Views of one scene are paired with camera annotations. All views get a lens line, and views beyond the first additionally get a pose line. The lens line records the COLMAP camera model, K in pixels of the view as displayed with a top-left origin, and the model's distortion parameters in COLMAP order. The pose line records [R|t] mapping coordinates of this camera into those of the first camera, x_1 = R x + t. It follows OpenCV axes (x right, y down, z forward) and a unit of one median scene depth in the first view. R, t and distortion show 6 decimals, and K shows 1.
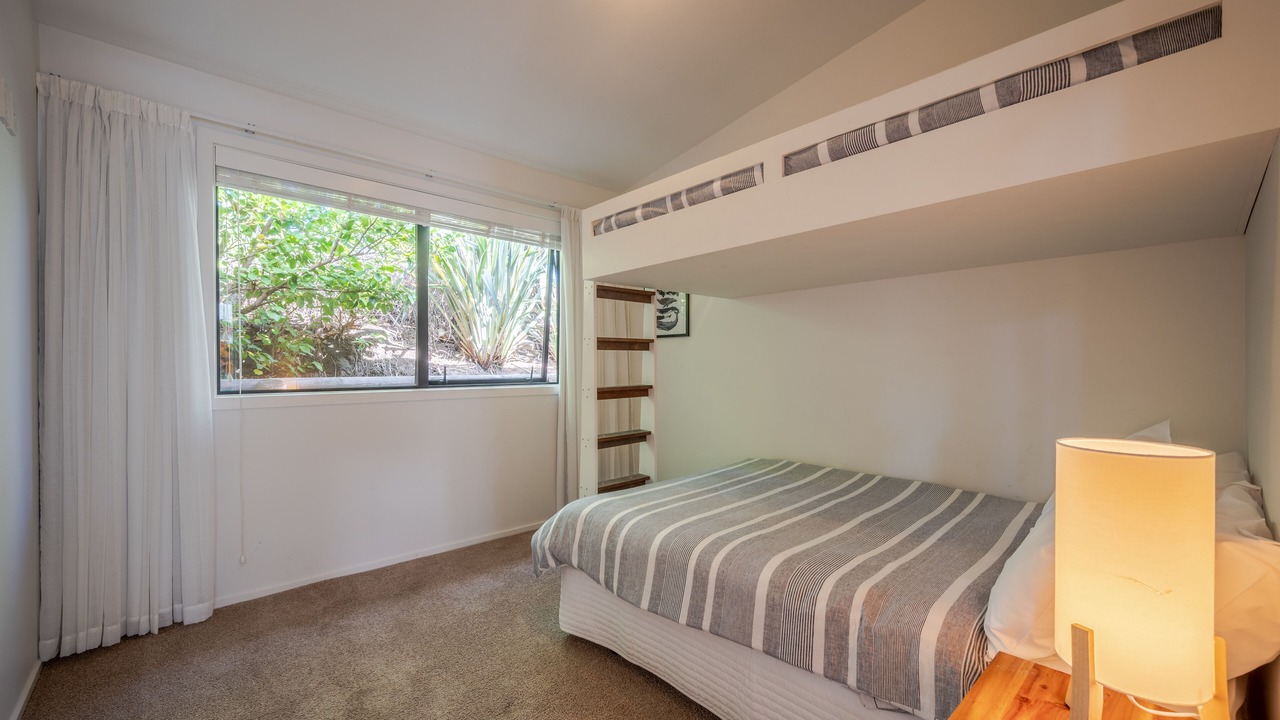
lens RADIAL K [[497.2, 0, 640.9], [0, 497.2, 384.0], [0, 0, 1]] dist [0.000409, 0.000003]
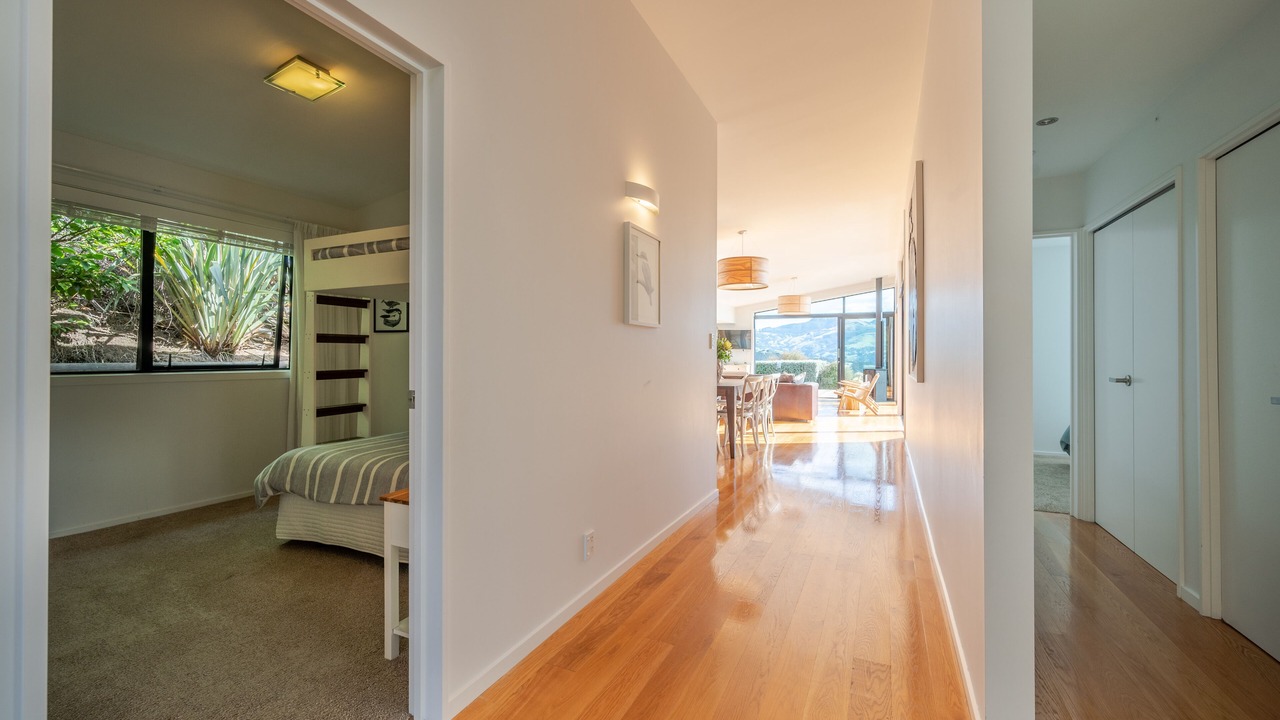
lens RADIAL K [[519.7, 0, 640.0], [0, 519.7, 360.0], [0, 0, 1]] dist [-0.001831, -0.000371]
pose [[0.925893, 0.005157, 0.377750, 0.132687], [0.005051, 0.999649, -0.026026, 0.013197], [-0.377752, 0.026005, 0.925542, -0.438253]]
